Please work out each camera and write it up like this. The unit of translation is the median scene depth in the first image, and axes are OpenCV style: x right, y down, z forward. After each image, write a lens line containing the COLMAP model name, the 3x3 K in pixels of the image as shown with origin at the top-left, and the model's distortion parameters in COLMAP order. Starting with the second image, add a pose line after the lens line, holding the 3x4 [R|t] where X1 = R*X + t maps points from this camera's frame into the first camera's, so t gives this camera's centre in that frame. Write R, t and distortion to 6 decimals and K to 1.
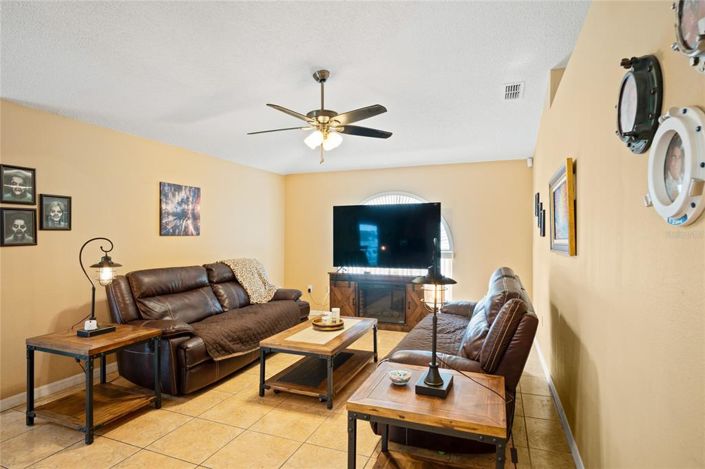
lens RADIAL K [[382.1, 0, 351.4], [0, 382.1, 235.9], [0, 0, 1]] dist [-0.026389, 0.000117]
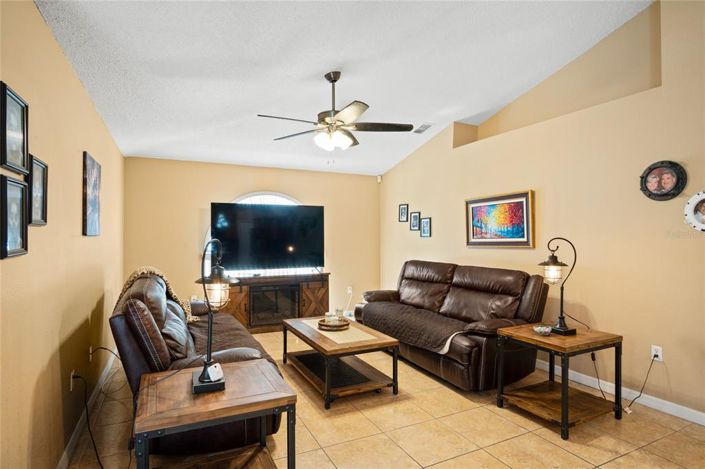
lens RADIAL K [[382.1, 0, 351.4], [0, 382.1, 235.9], [0, 0, 1]] dist [-0.026389, 0.000117]
pose [[0.680759, 0.000951, 0.732507, -0.619919], [-0.000002, 0.999999, -0.001296, -0.000335], [-0.732508, 0.000881, 0.680758, 0.226081]]
